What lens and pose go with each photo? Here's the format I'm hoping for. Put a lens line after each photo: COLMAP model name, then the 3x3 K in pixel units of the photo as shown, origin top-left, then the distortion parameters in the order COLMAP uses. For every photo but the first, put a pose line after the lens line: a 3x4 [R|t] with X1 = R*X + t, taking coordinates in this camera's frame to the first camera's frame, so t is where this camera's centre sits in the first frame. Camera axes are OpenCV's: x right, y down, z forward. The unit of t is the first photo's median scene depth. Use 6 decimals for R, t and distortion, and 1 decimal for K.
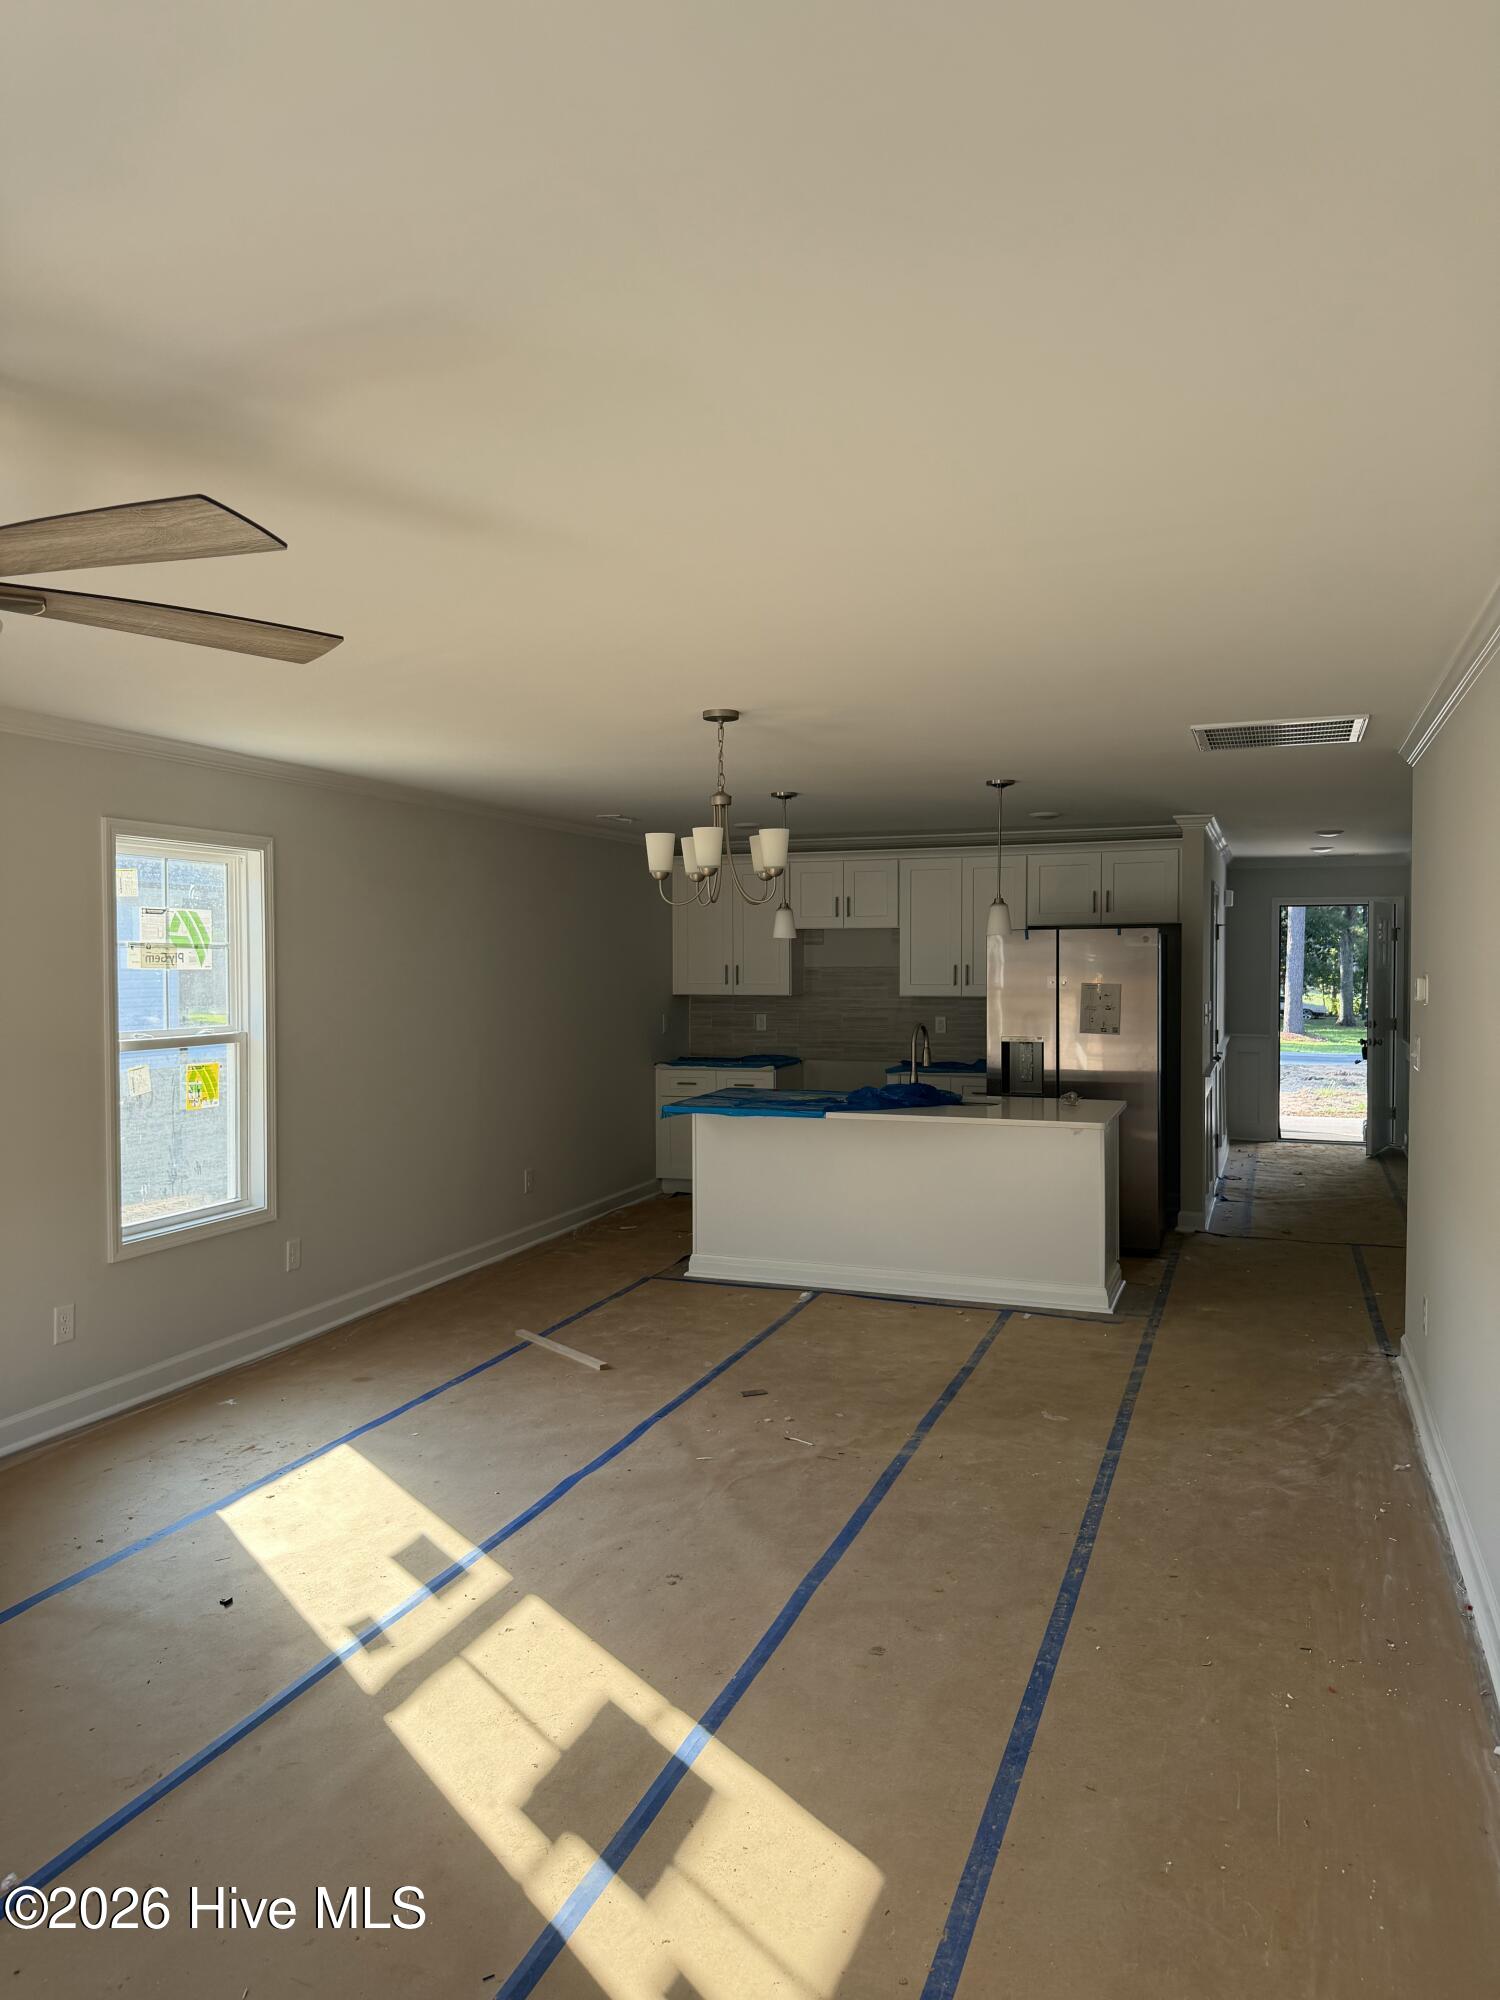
lens RADIAL K [[1367.2, 0, 749.7], [0, 1367.2, 989.8], [0, 0, 1]] dist [0.018575, -0.021126]
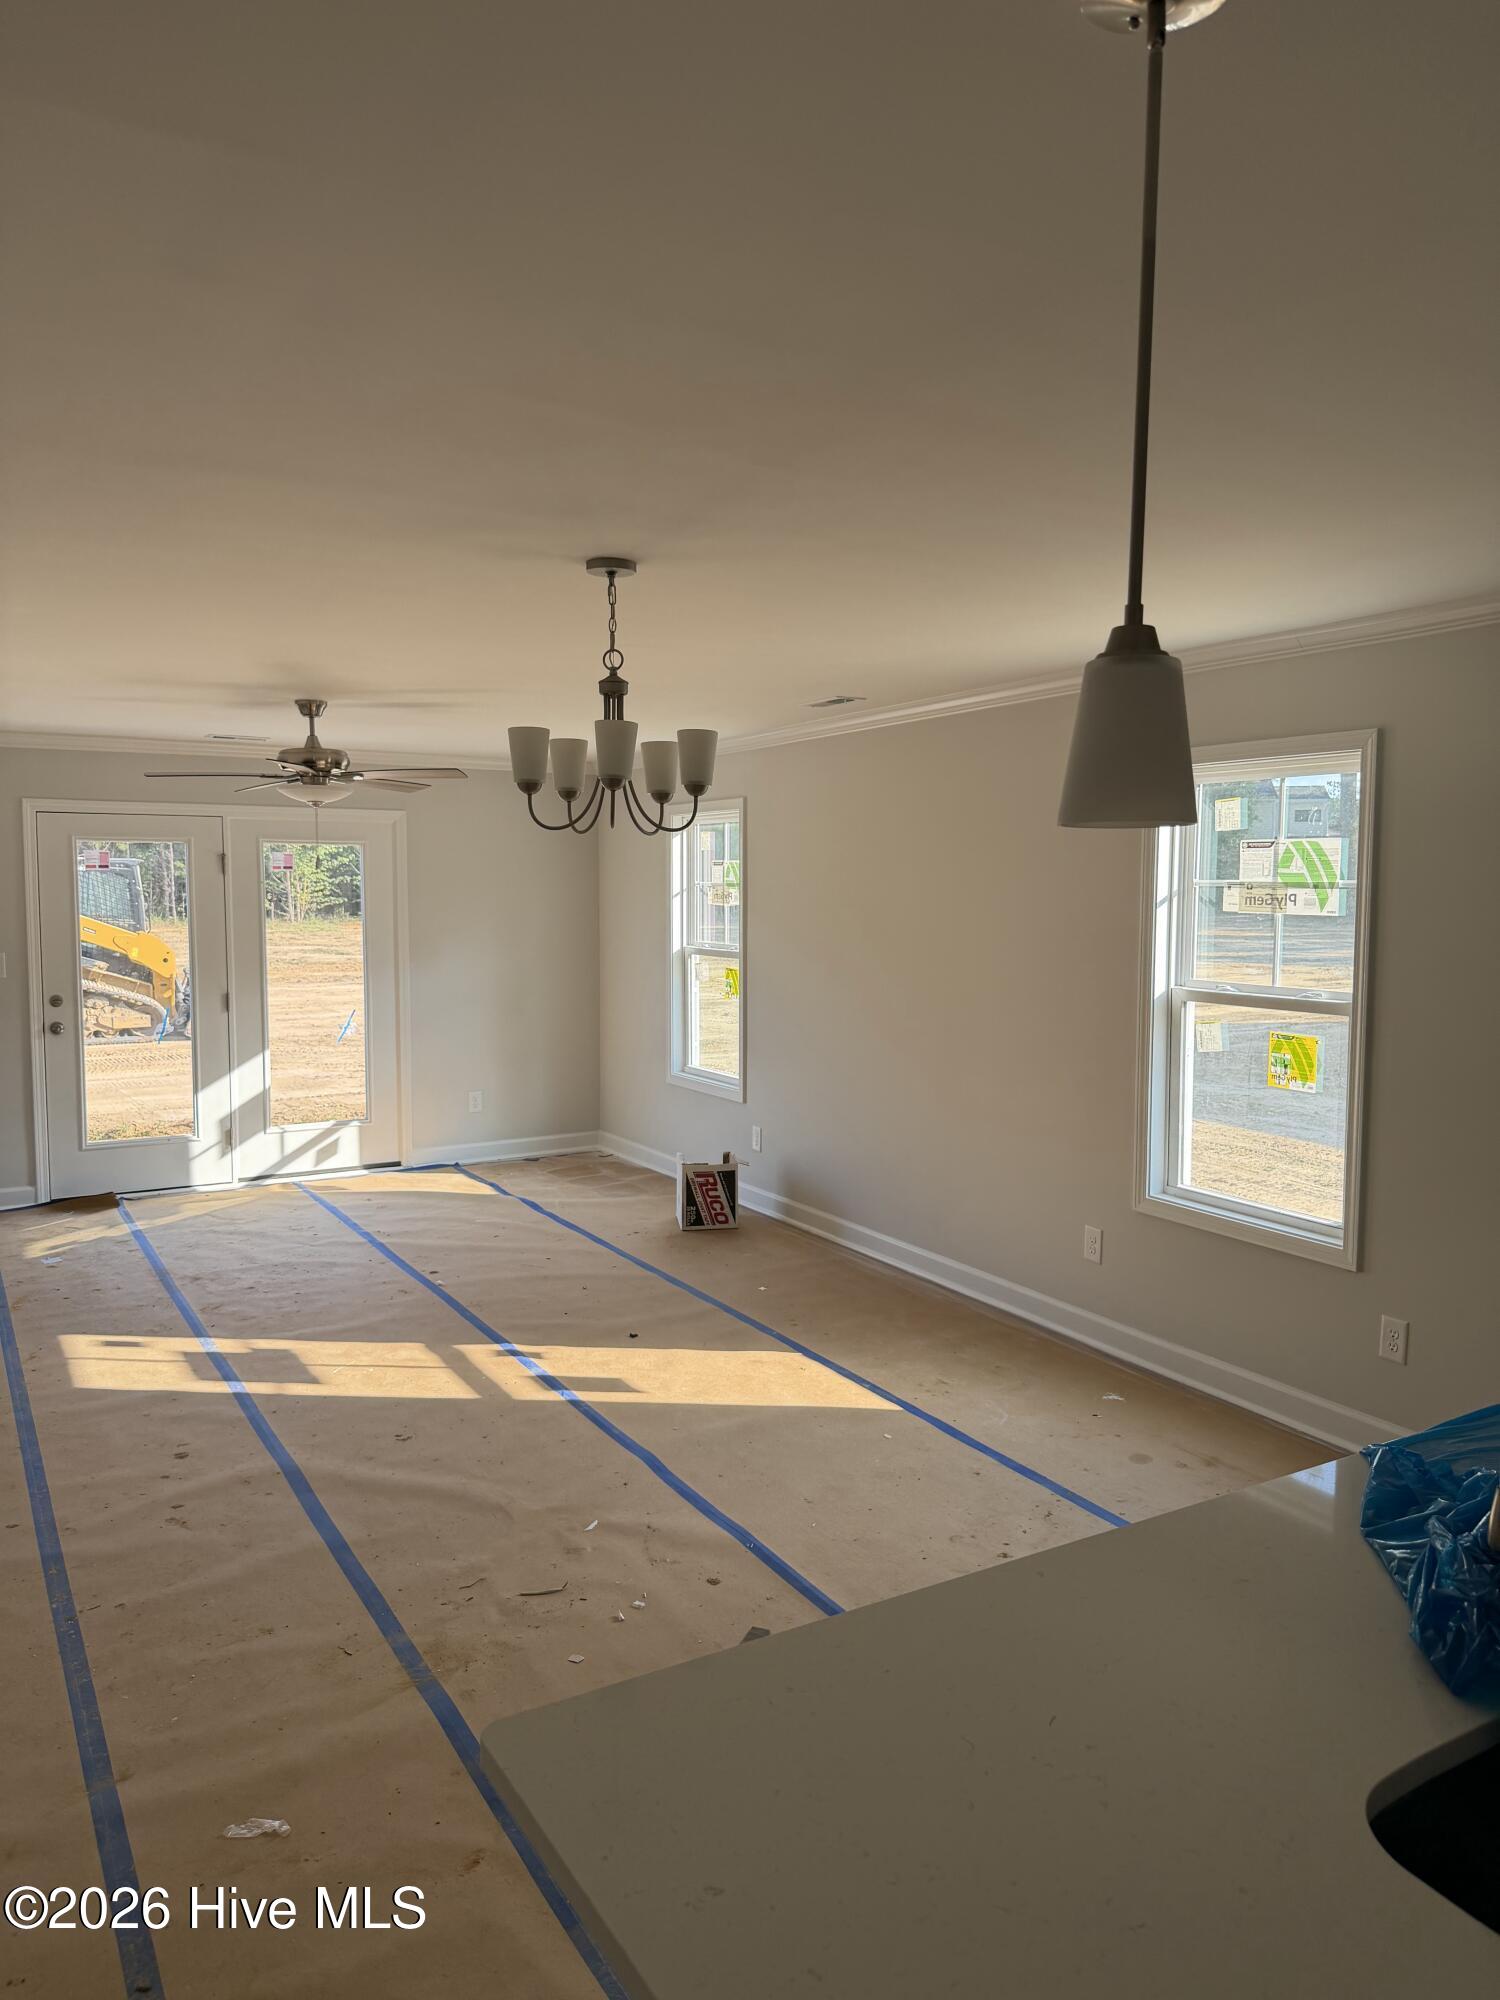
lens RADIAL K [[1367.2, 0, 766.3], [0, 1367.2, 1006.8], [0, 0, 1]] dist [0.018575, -0.021126]
pose [[-0.616555, 0.062678, -0.784813, 0.423882], [-0.026987, 0.994558, 0.100630, -0.034309], [0.786849, 0.083224, -0.611508, 1.278545]]
